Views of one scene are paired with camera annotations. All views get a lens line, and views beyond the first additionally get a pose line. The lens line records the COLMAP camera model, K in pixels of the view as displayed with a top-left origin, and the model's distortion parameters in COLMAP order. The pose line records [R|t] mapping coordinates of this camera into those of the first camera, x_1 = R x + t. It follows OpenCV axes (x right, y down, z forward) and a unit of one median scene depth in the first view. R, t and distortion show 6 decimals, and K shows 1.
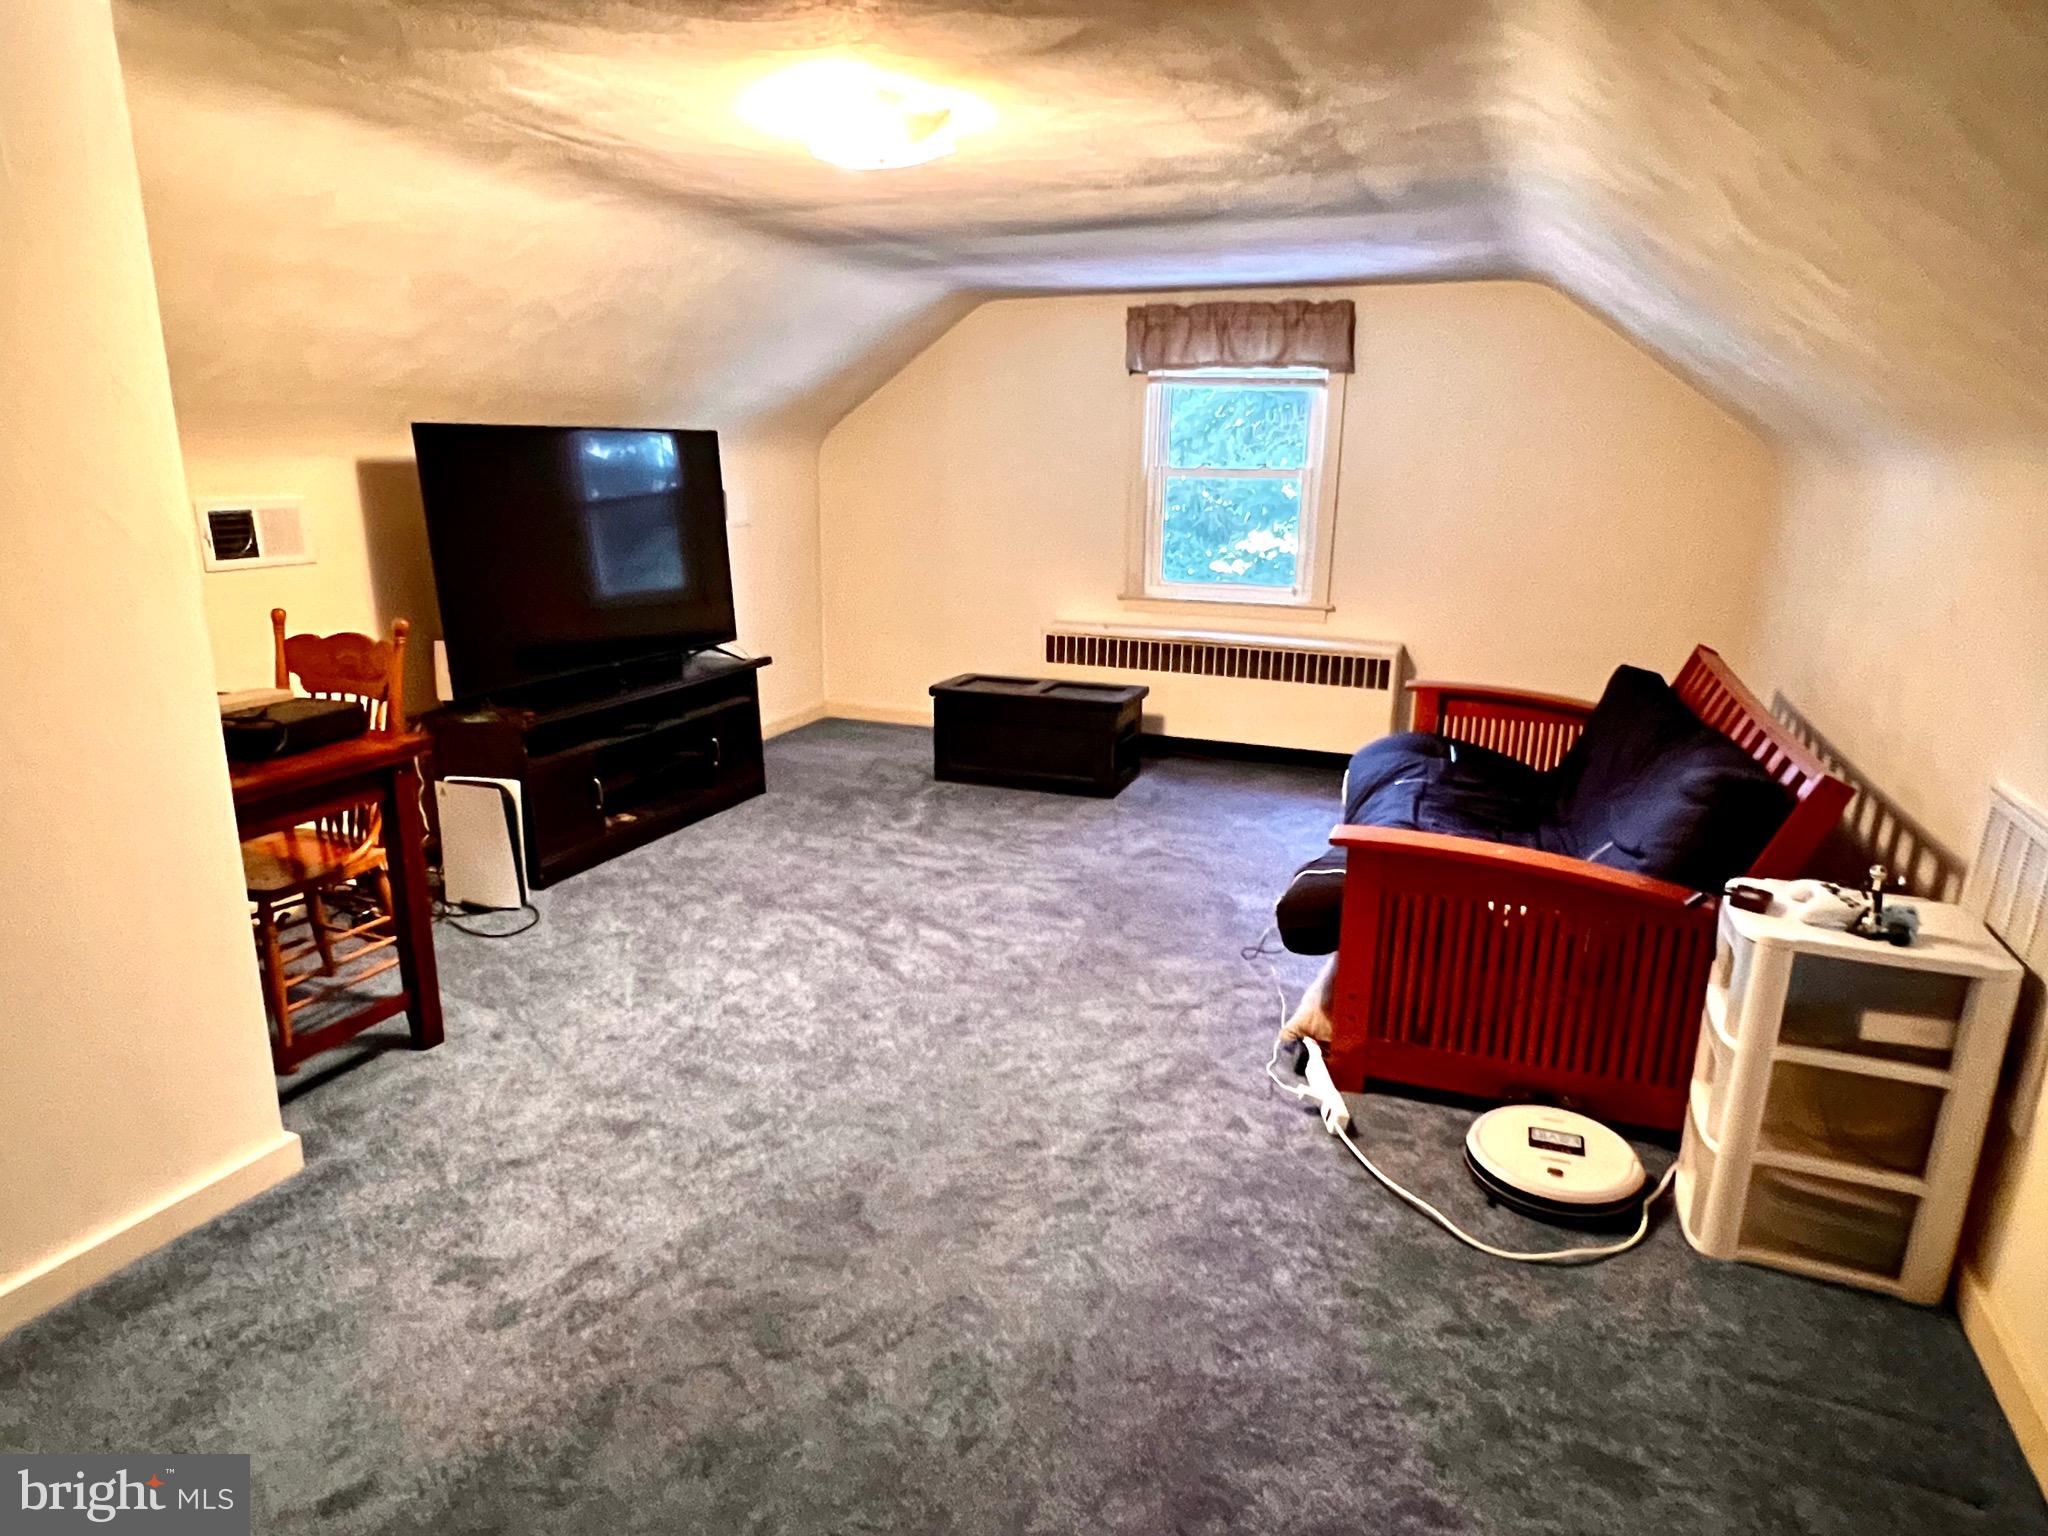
lens RADIAL K [[1190.0, 0, 1009.4], [0, 1190.0, 769.0], [0, 0, 1]] dist [-0.004868, 0.000103]
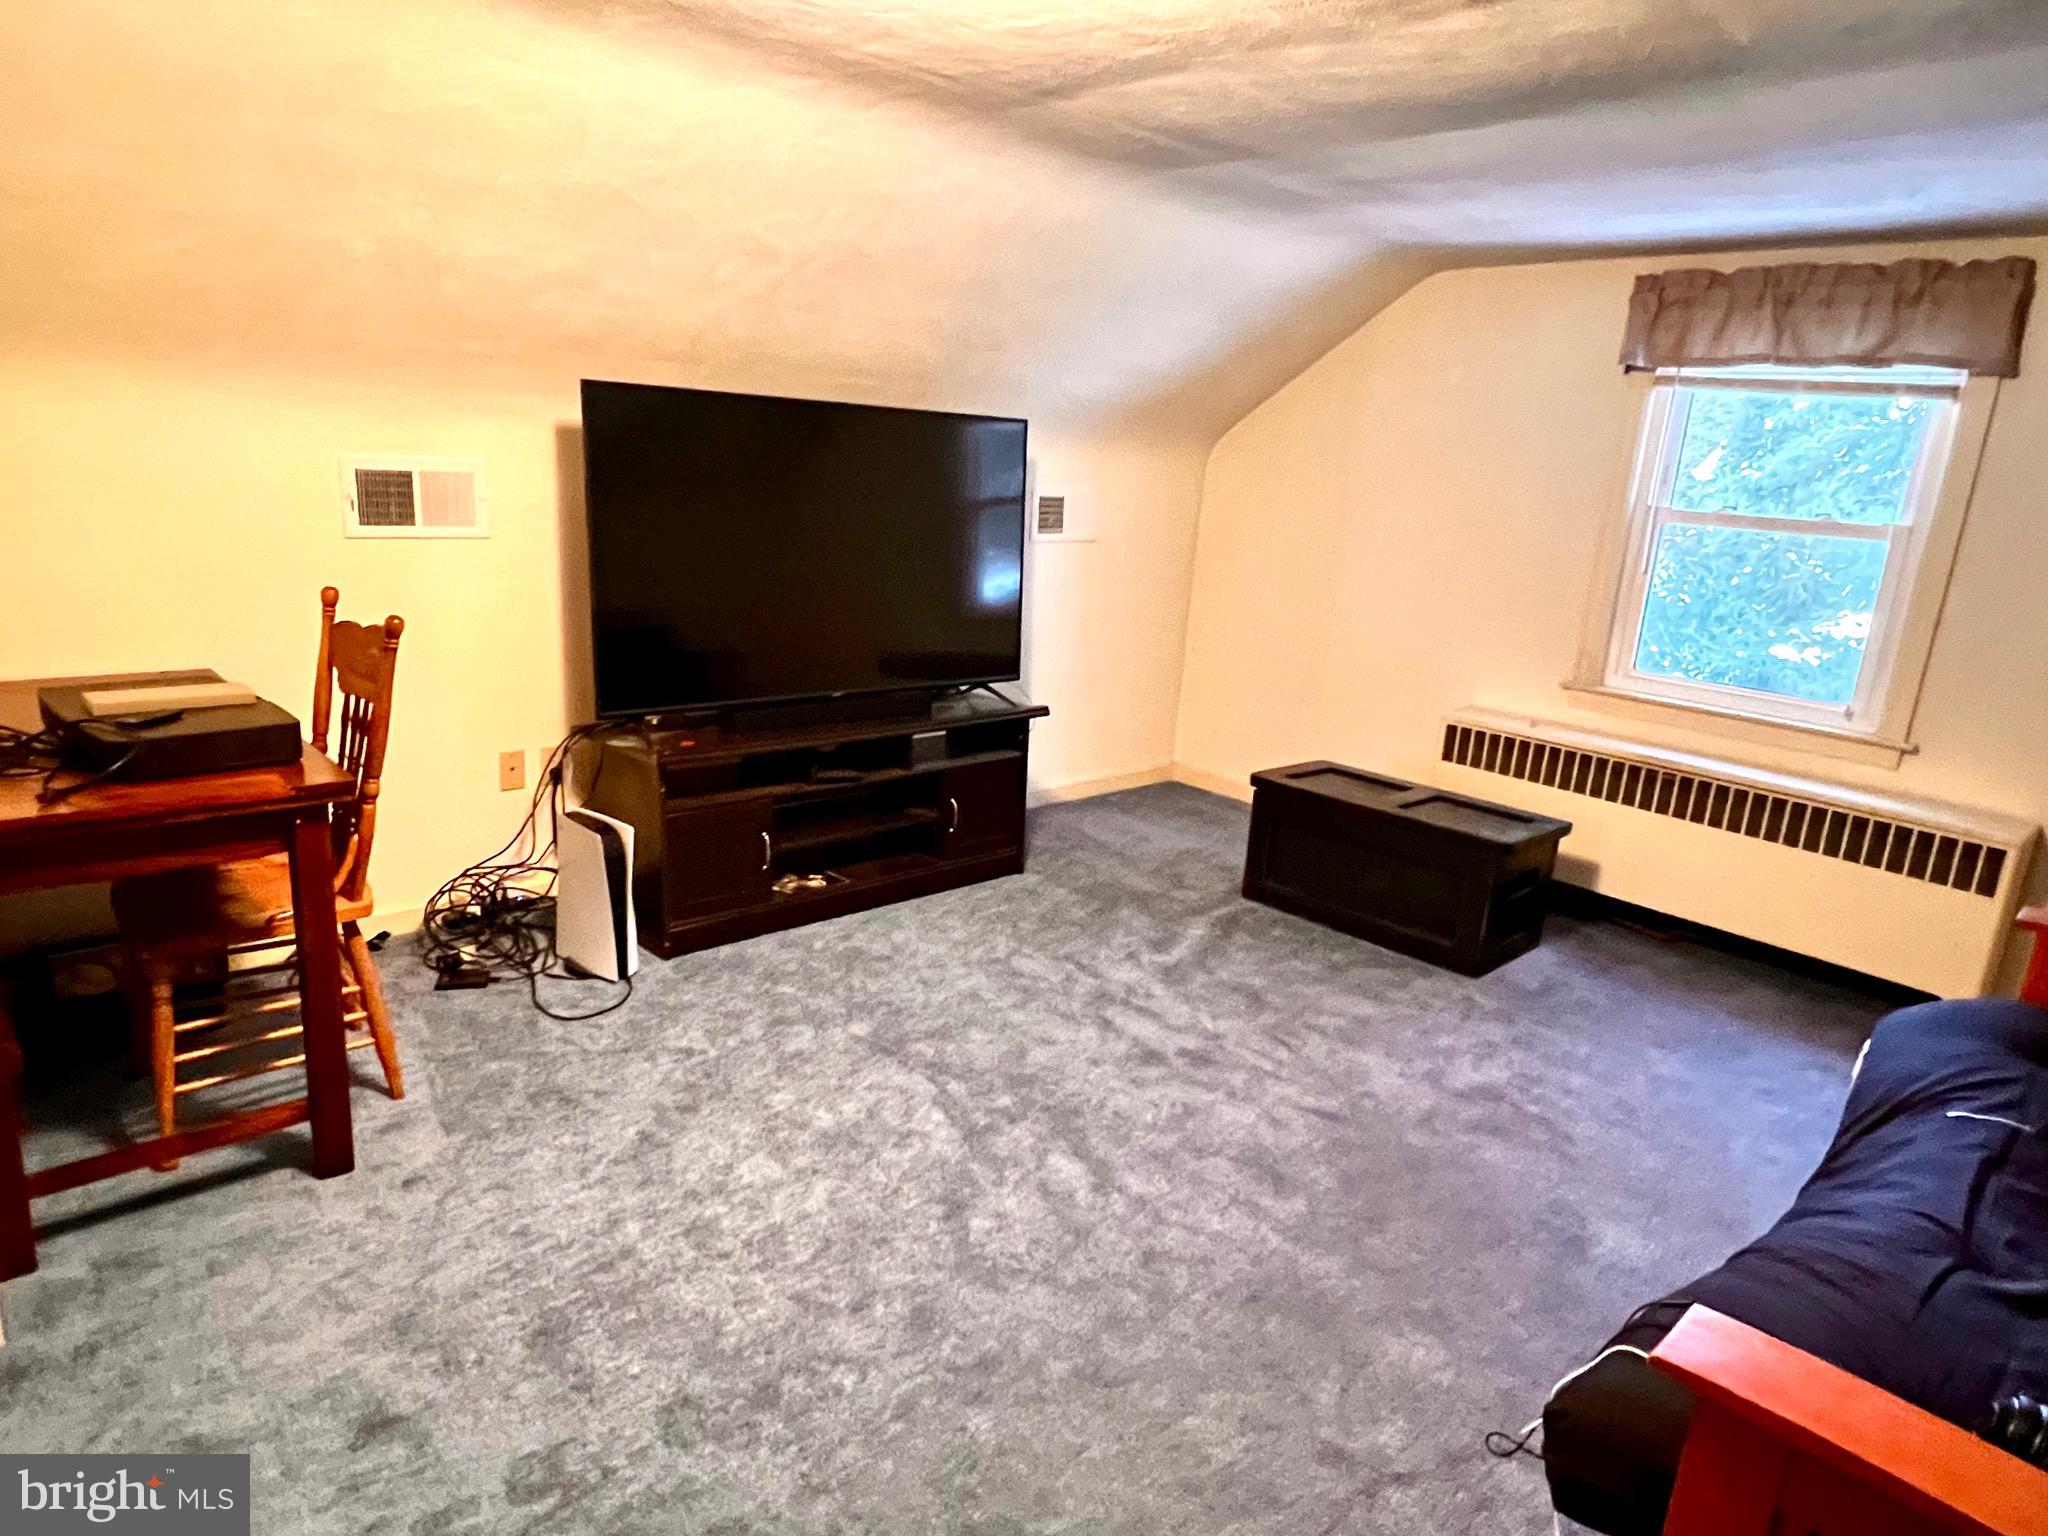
lens RADIAL K [[1190.0, 0, 1044.0], [0, 1190.0, 766.2], [0, 0, 1]] dist [-0.004868, 0.000103]
pose [[0.909477, 0.155804, -0.385456, 0.109741], [-0.163864, 0.986409, 0.012079, -0.066059], [0.382099, 0.052177, 0.922647, 0.277554]]
